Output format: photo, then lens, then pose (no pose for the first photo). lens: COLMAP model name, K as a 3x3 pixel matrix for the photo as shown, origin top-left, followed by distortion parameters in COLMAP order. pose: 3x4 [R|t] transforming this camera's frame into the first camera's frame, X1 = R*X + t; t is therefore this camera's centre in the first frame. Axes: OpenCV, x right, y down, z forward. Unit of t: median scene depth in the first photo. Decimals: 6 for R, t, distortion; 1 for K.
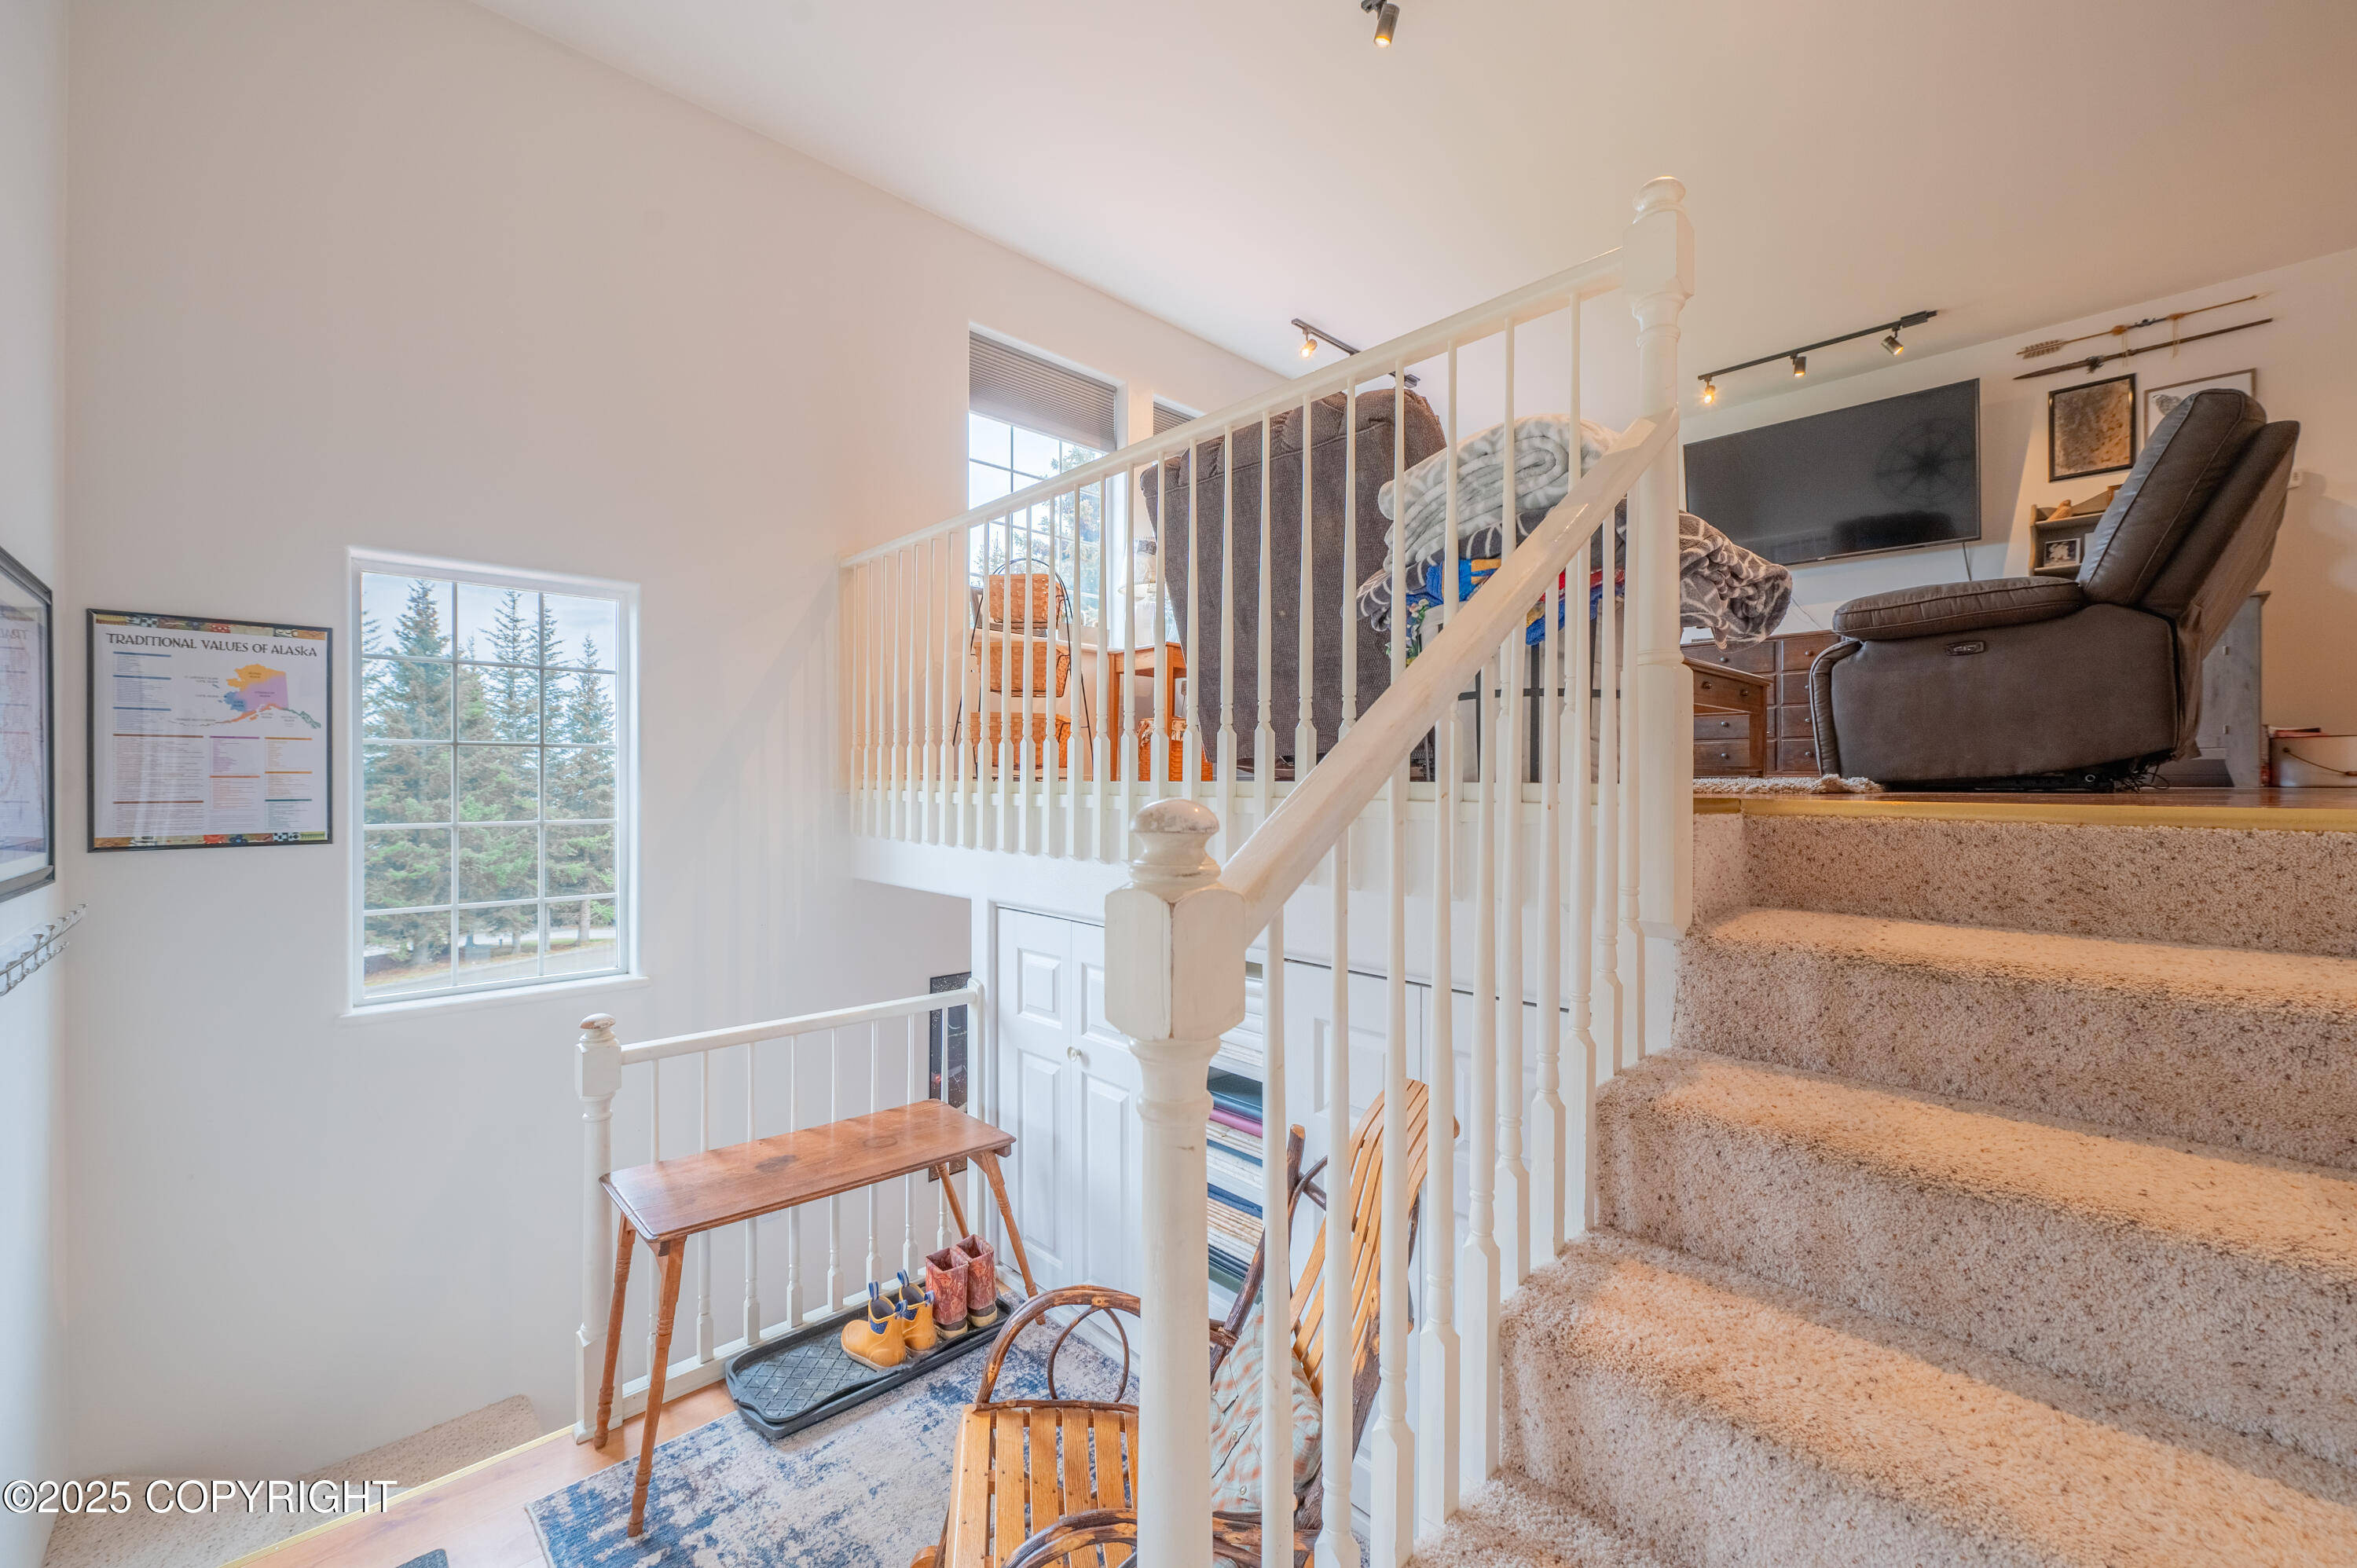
lens RADIAL K [[934.6, 0, 1185.2], [0, 934.6, 780.1], [0, 0, 1]] dist [-0.005219, -0.000822]
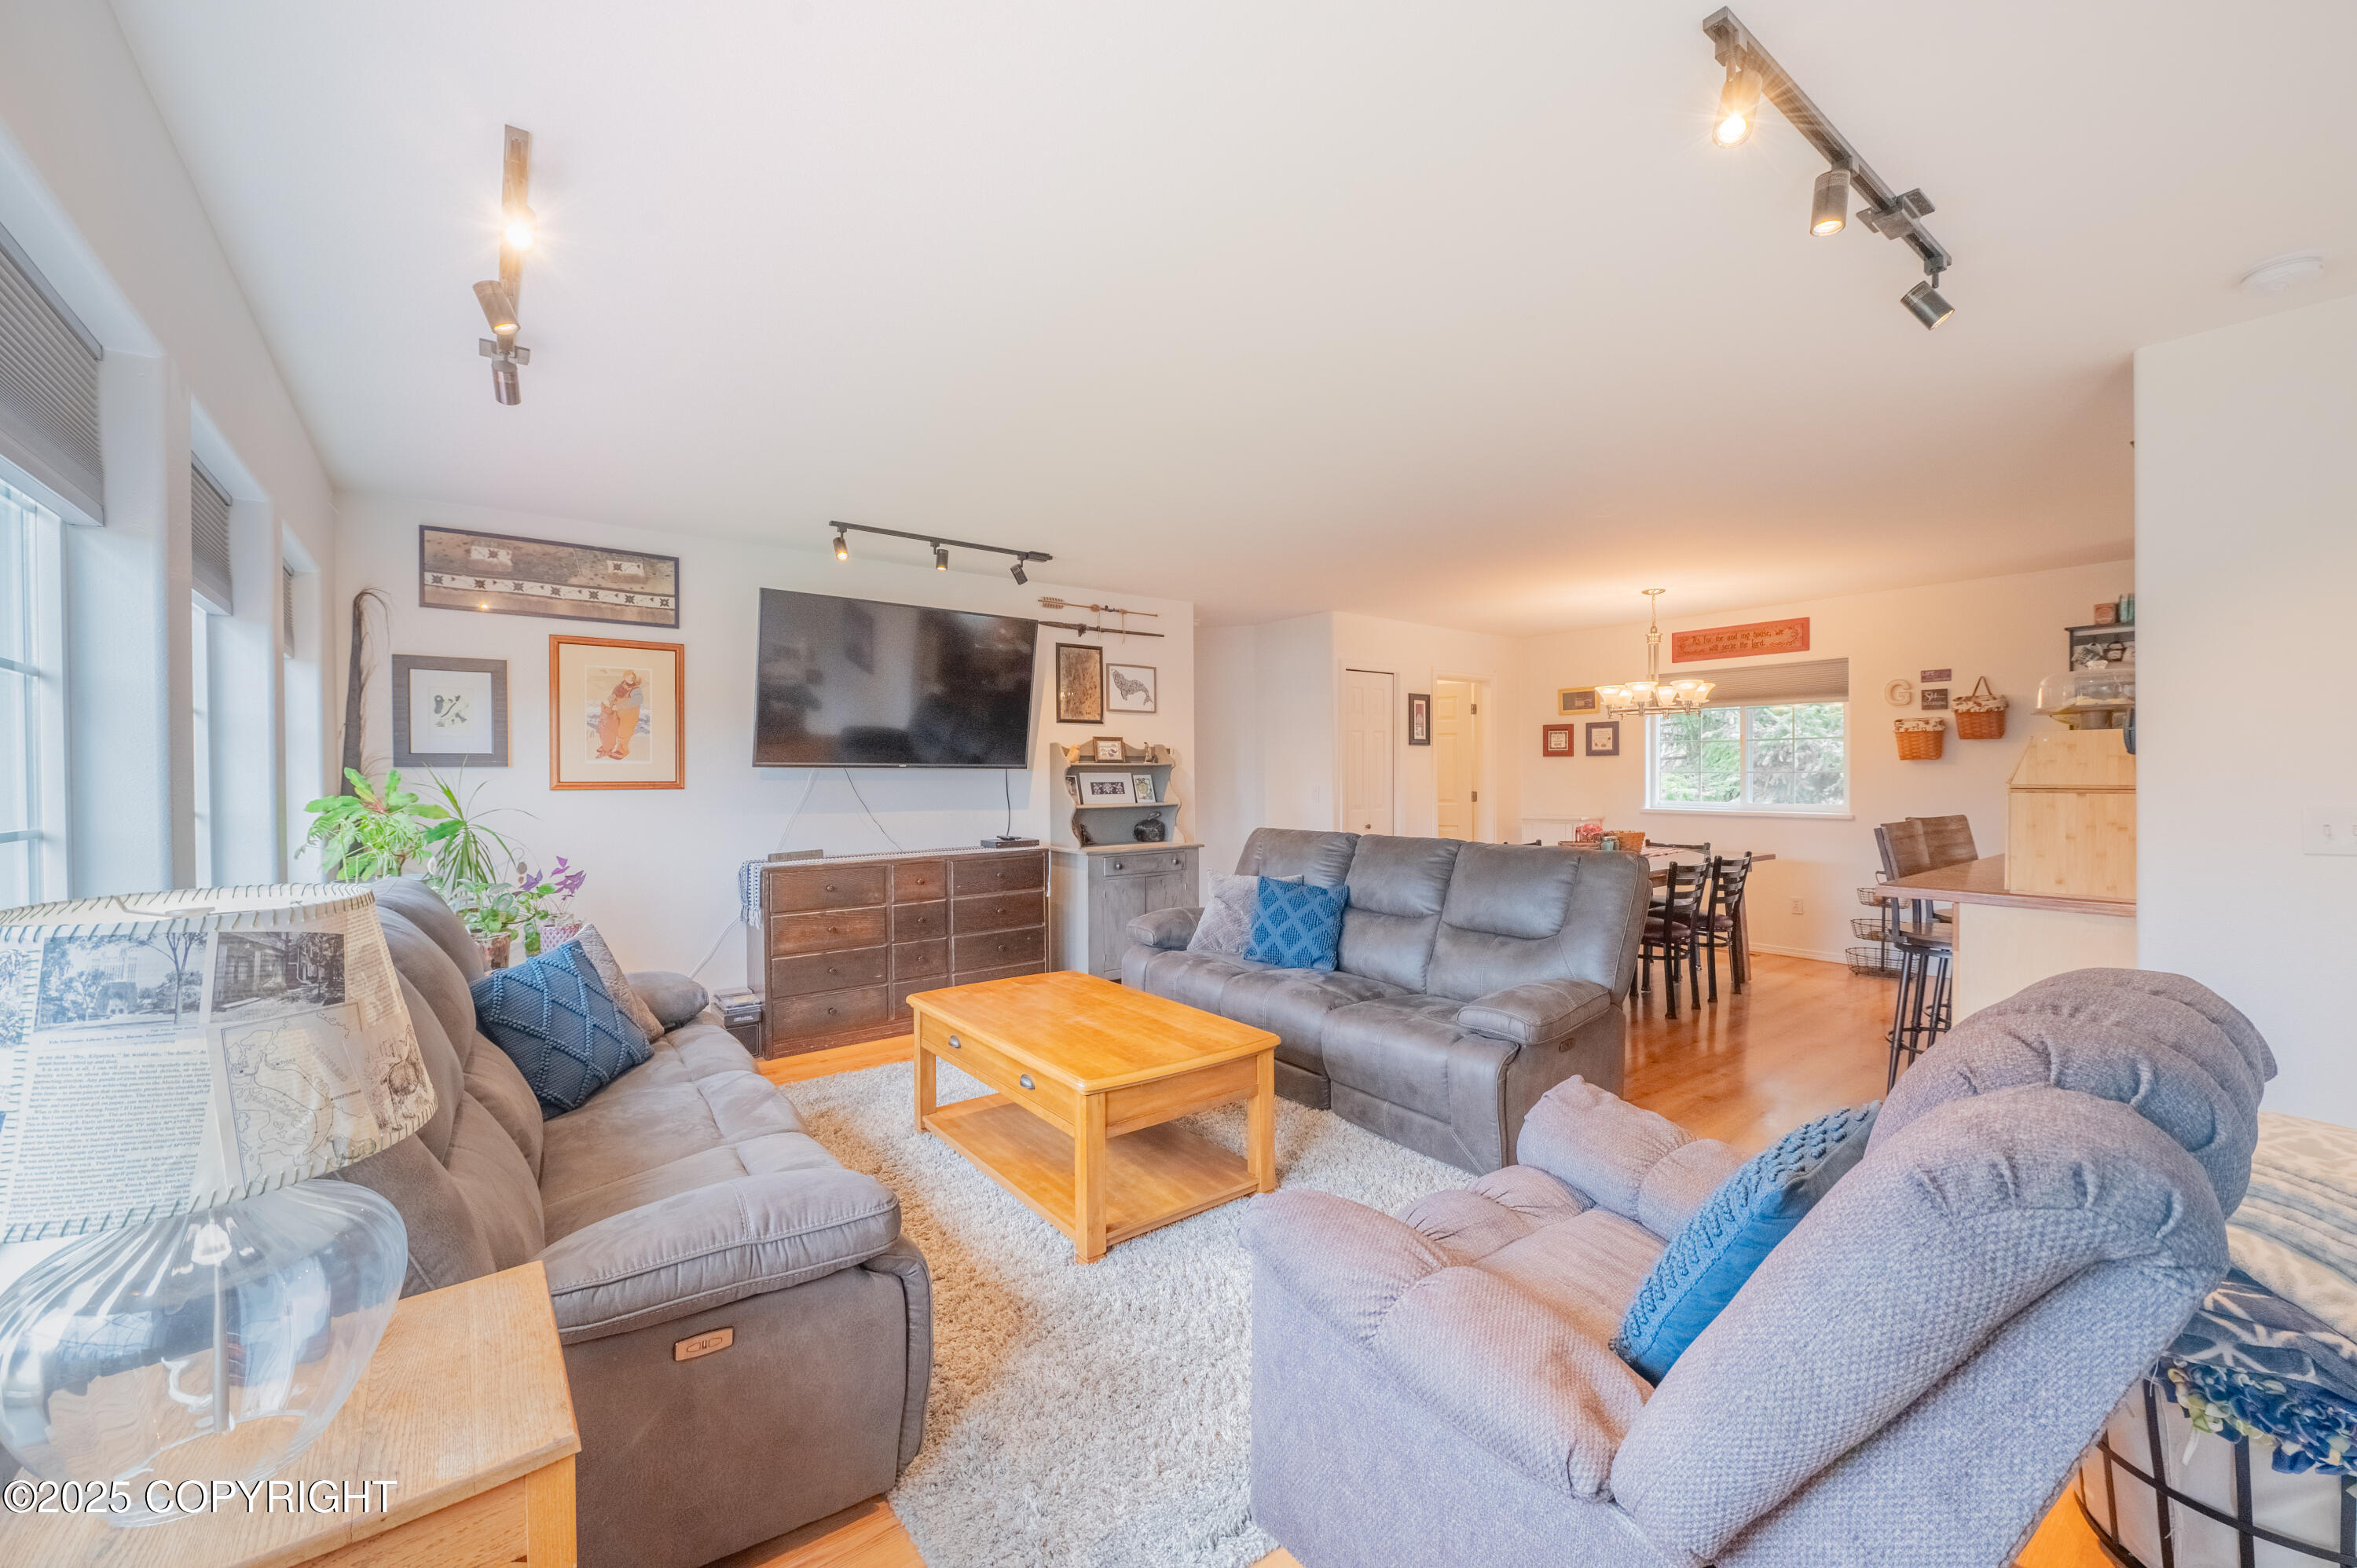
lens RADIAL K [[934.6, 0, 1185.2], [0, 934.6, 780.1], [0, 0, 1]] dist [-0.005219, -0.000822]
pose [[0.106700, -0.011080, 0.994230, -0.189658], [0.007037, 0.999921, 0.010388, -0.262386], [-0.994266, 0.005888, 0.106770, 0.726441]]
